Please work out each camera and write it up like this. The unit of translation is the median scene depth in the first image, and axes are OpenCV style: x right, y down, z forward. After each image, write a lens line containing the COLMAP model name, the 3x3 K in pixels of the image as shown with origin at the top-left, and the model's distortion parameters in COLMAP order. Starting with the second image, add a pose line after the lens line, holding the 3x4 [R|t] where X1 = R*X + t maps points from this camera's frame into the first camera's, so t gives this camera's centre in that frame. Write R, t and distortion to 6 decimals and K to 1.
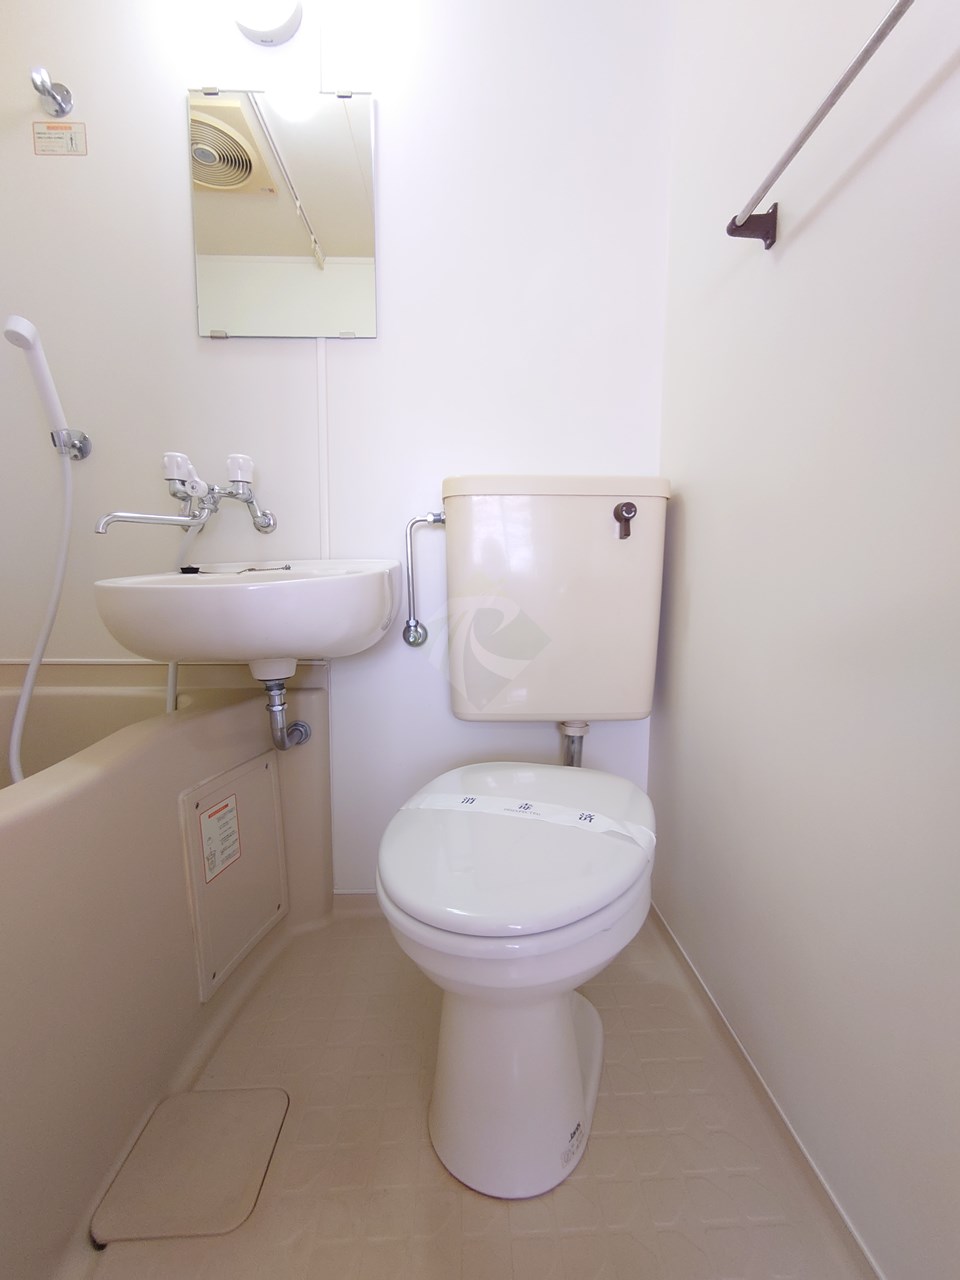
lens RADIAL K [[542.9, 0, 471.1], [0, 542.9, 626.7], [0, 0, 1]] dist [0.001300, -0.000466]
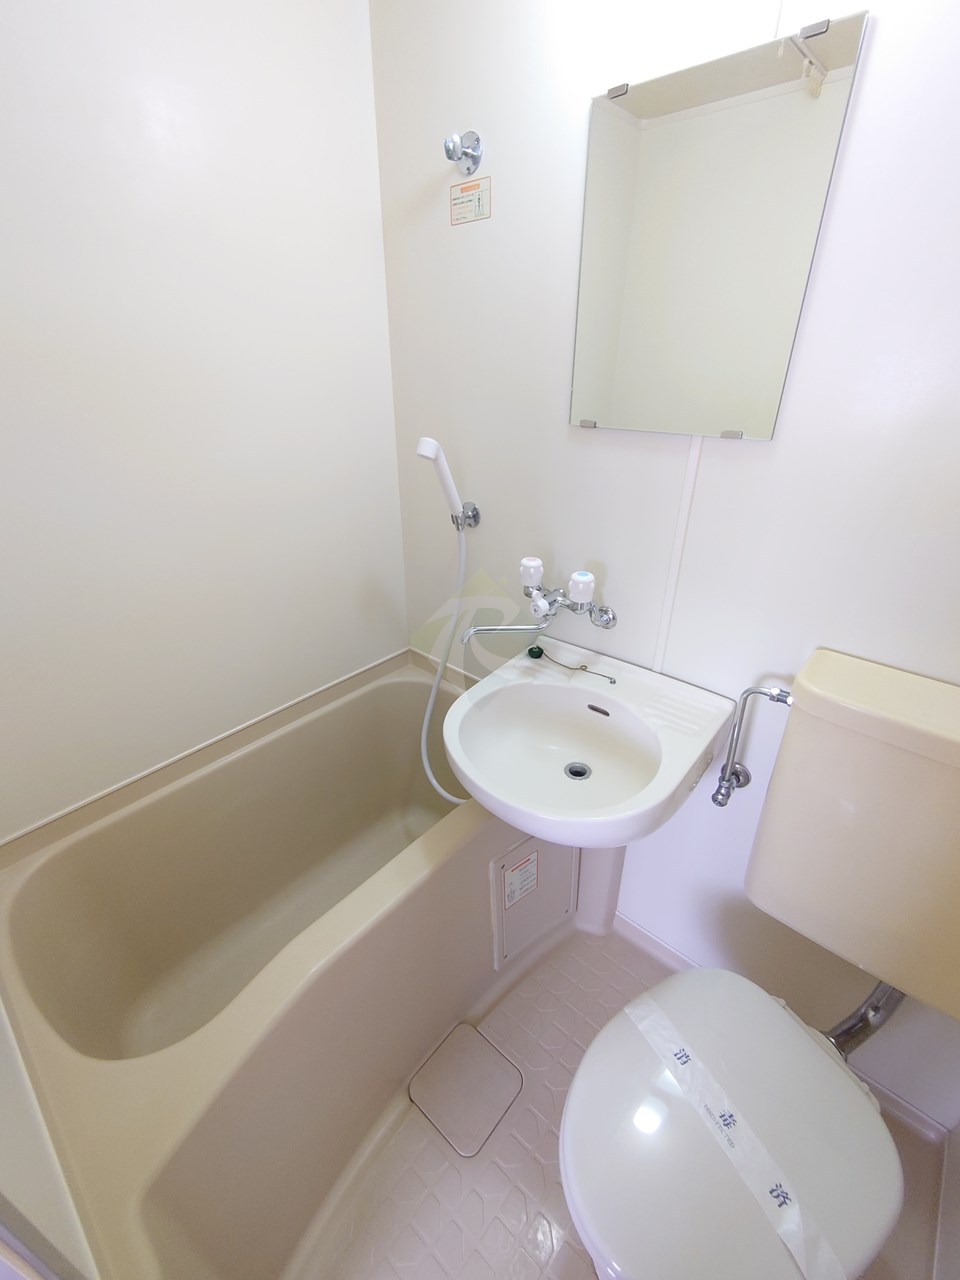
lens RADIAL K [[542.9, 0, 481.3], [0, 542.9, 637.0], [0, 0, 1]] dist [0.001300, -0.000466]
pose [[0.738383, 0.308182, -0.599846, 0.062971], [-0.059854, 0.915913, 0.396889, -0.580843], [0.671721, -0.257153, 0.694740, 0.157228]]
